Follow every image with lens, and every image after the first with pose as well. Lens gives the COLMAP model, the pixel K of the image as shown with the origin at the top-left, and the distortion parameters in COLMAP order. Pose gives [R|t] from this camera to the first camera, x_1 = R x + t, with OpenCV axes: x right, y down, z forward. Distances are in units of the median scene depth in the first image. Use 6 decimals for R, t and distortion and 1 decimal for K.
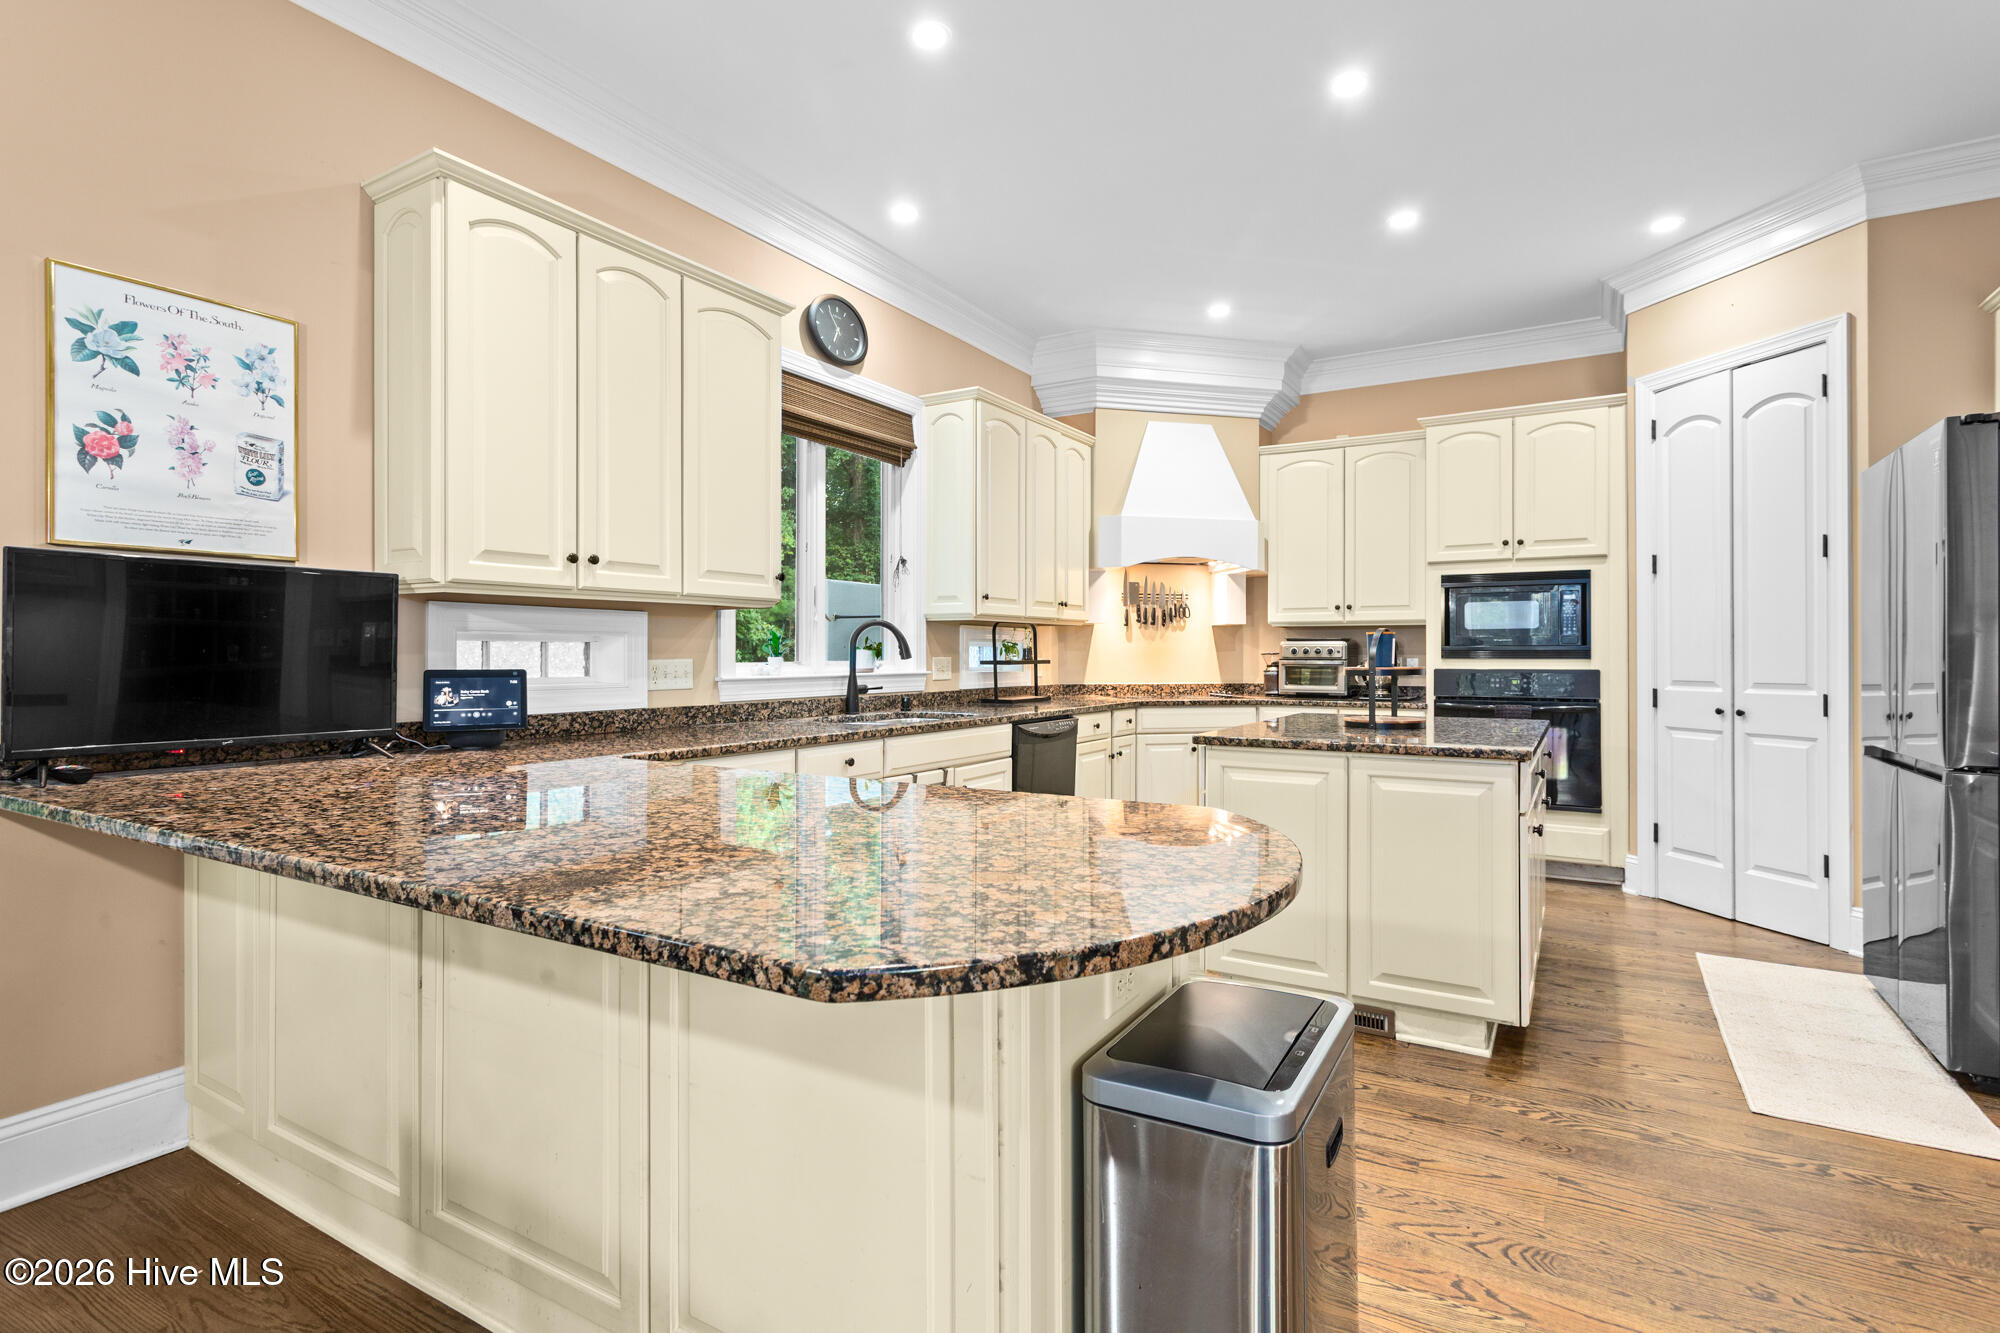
lens RADIAL K [[969.2, 0, 992.2], [0, 969.2, 658.9], [0, 0, 1]] dist [0.006789, 0.001969]
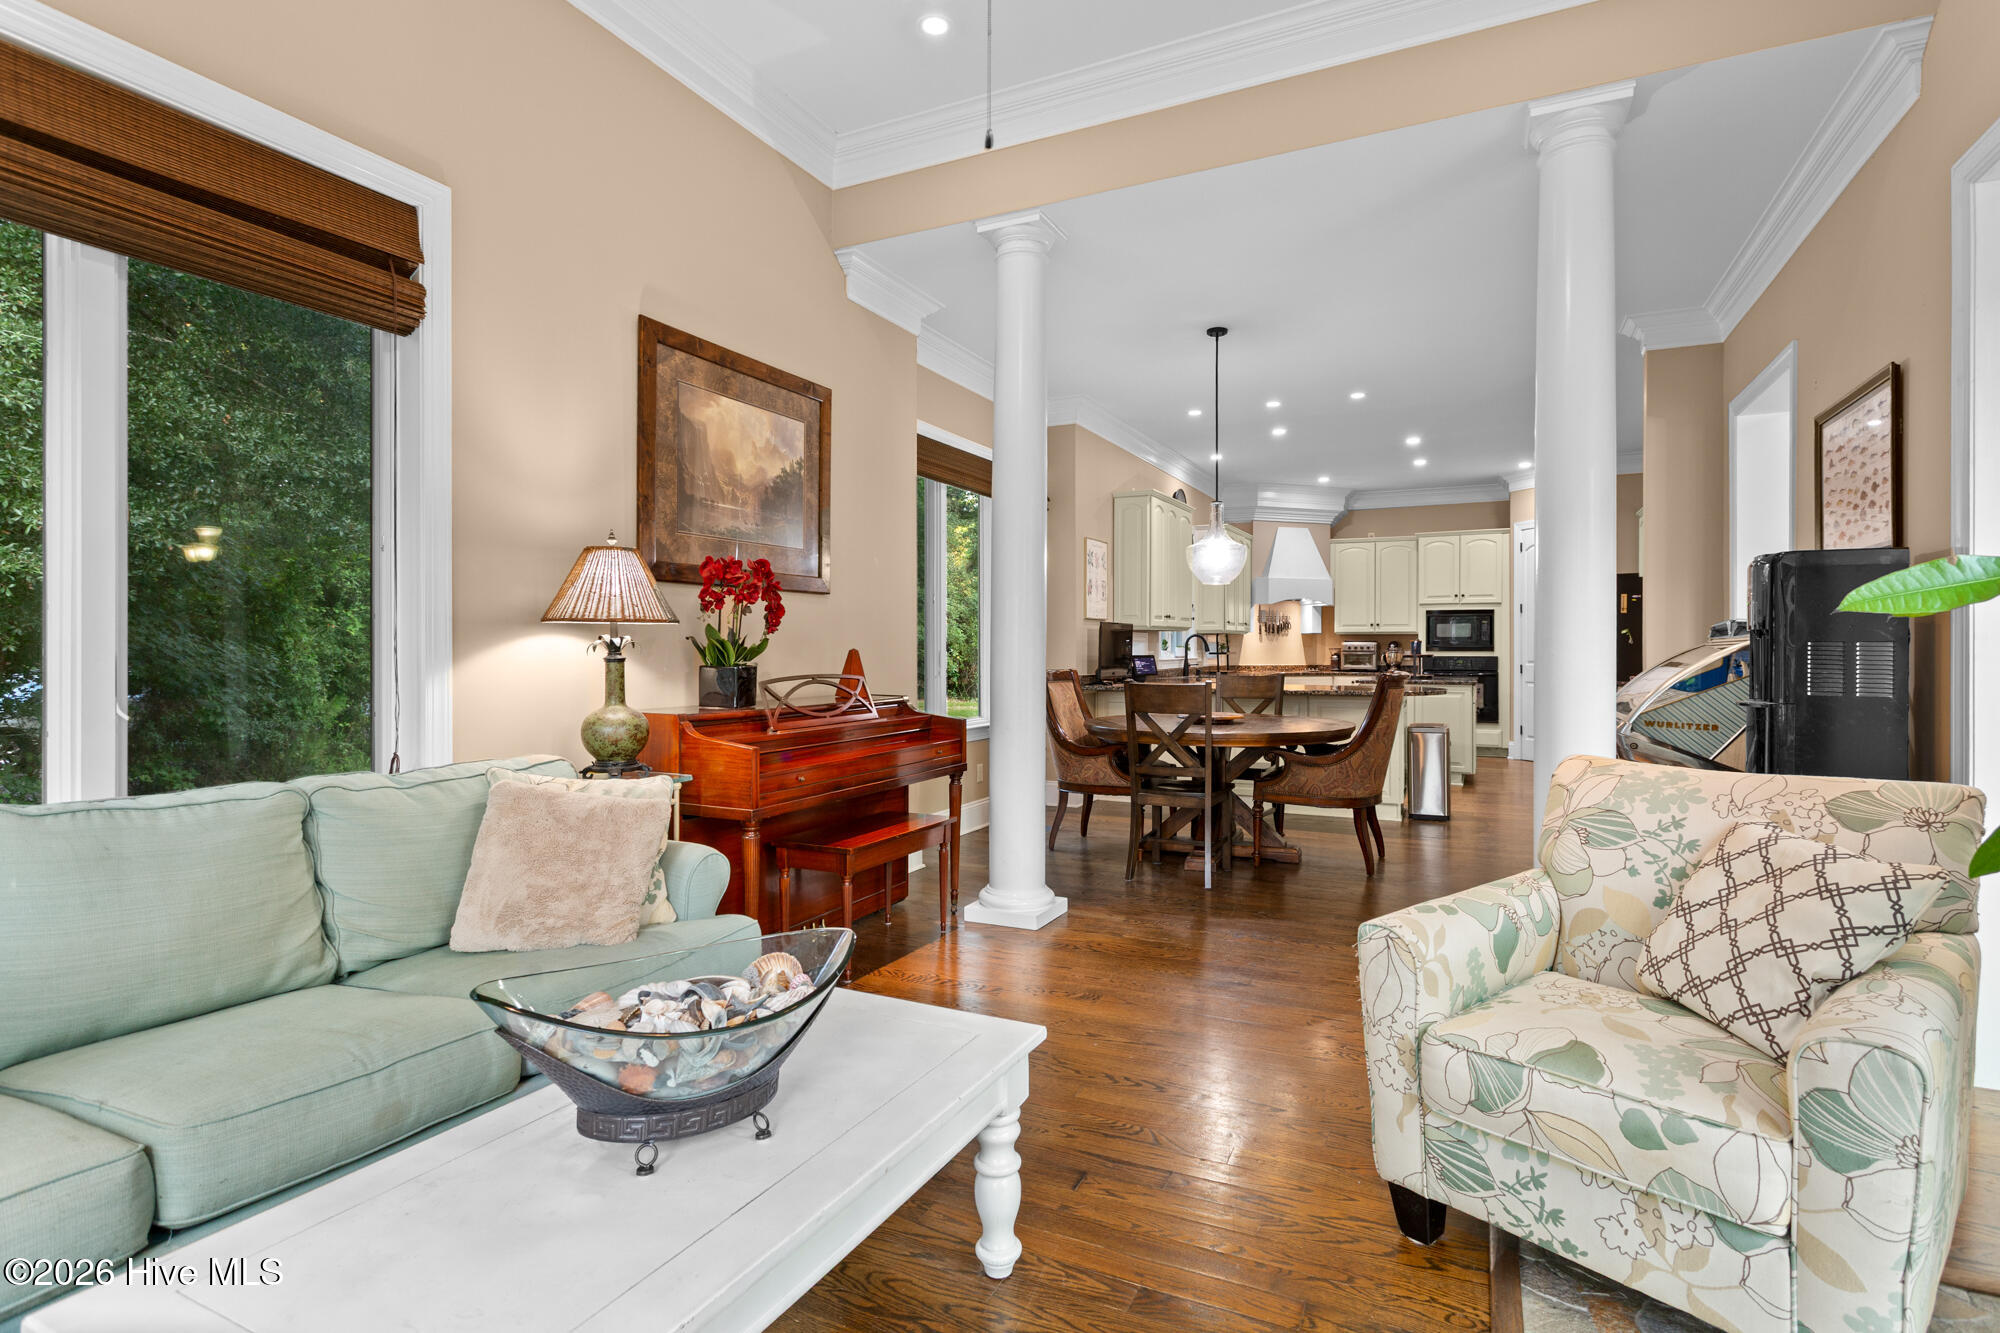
lens RADIAL K [[969.2, 0, 1049.7], [0, 969.2, 663.8], [0, 0, 1]] dist [0.006789, 0.001969]
pose [[0.991776, -0.000251, 0.127984, -0.627907], [-0.000438, 0.999986, 0.005355, 0.016629], [-0.127984, -0.005367, 0.991762, -0.994404]]
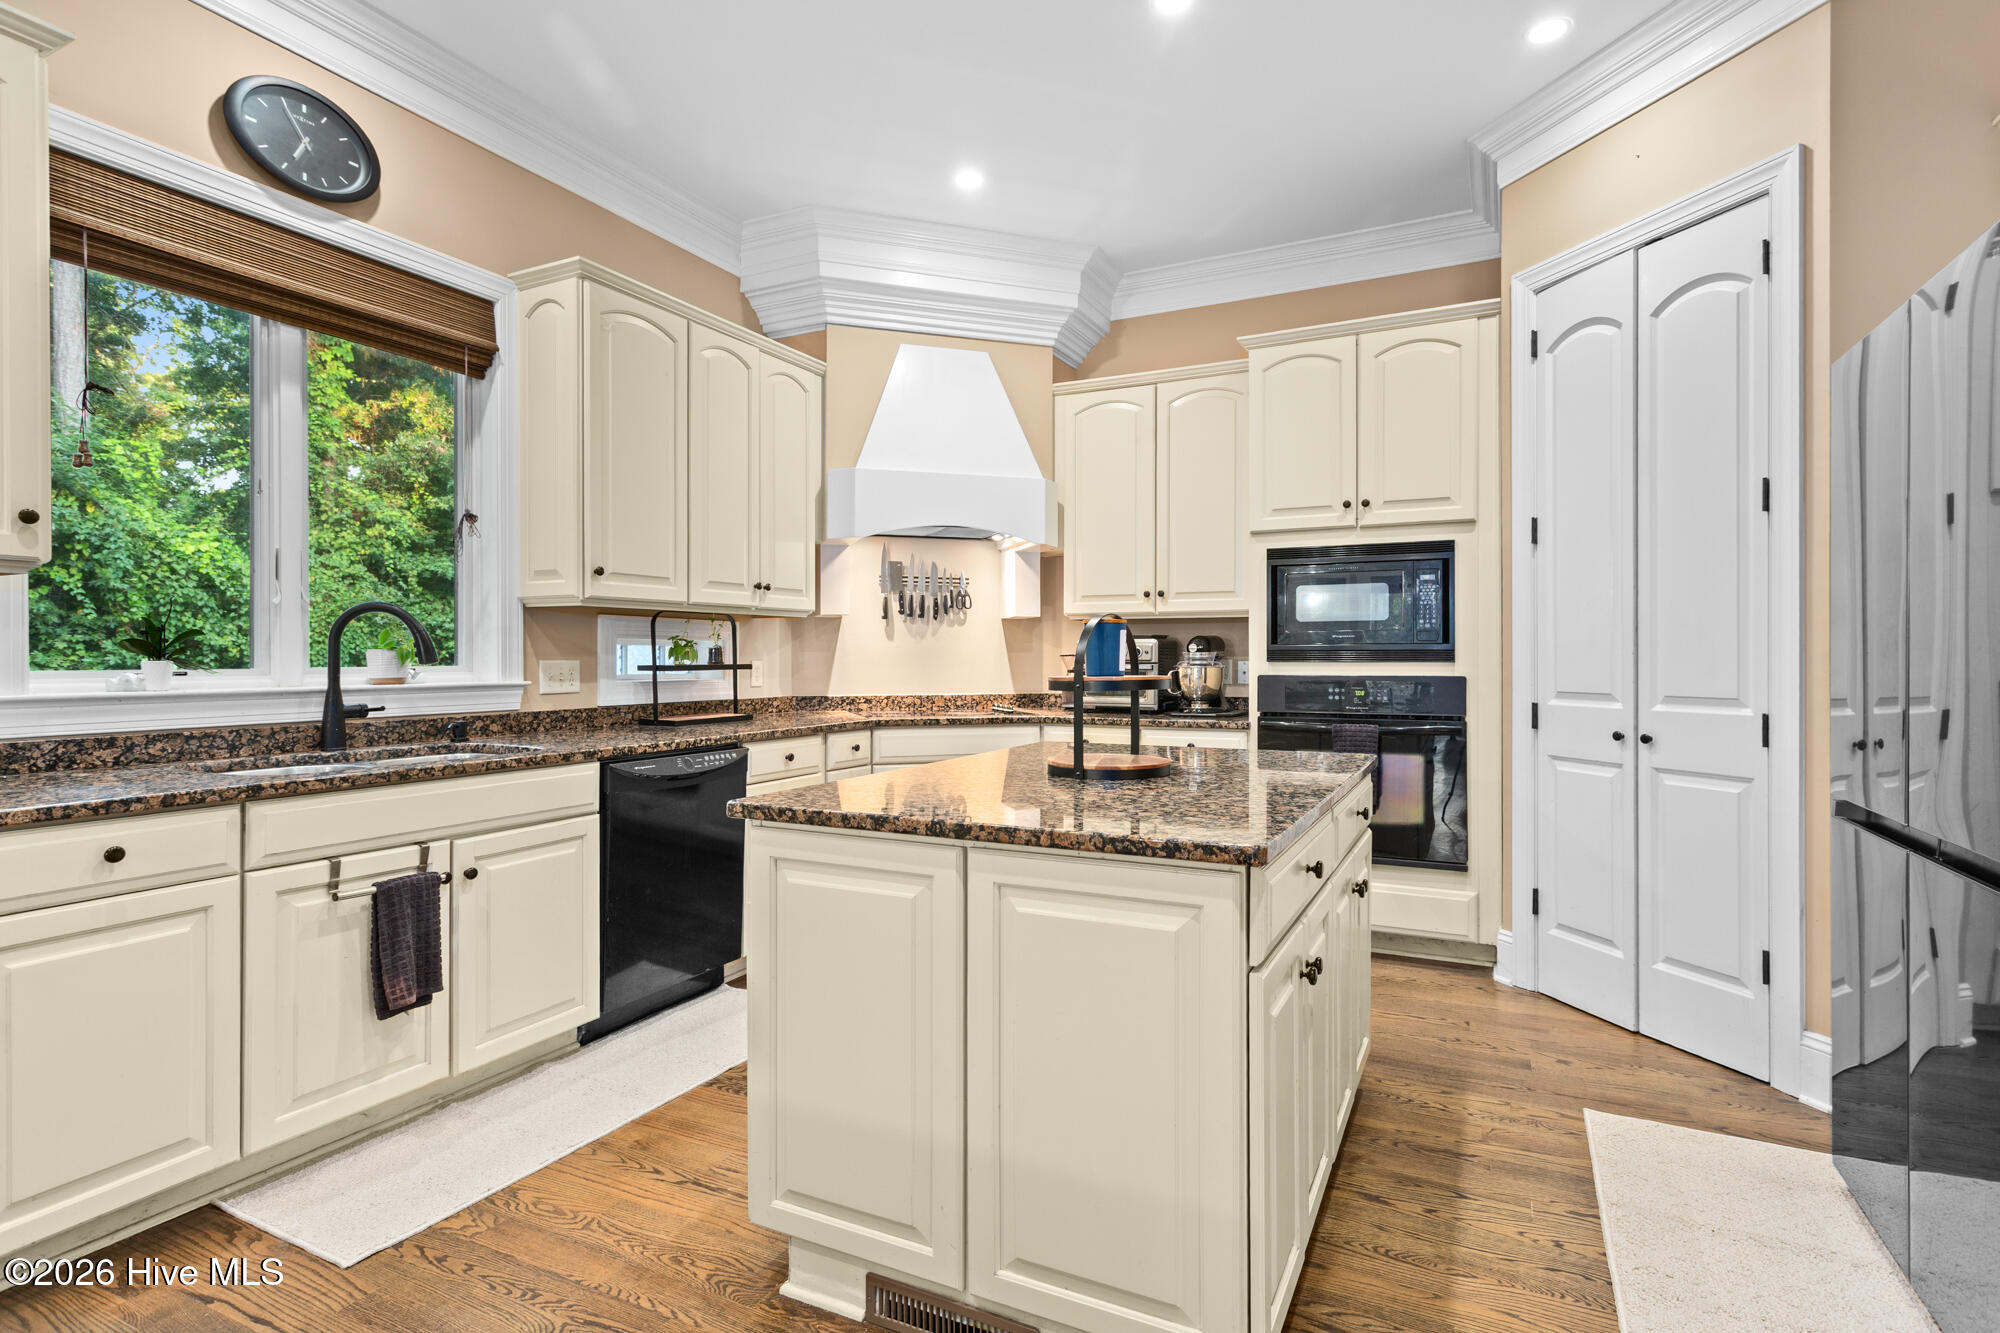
lens RADIAL K [[969.2, 0, 1015.6], [0, 969.2, 669.0], [0, 0, 1]] dist [0.006789, 0.001969]
pose [[0.996321, -0.001910, 0.085677, 0.223399], [0.001283, 0.999972, 0.007376, -0.000496], [-0.085689, -0.007239, 0.996296, 0.298276]]
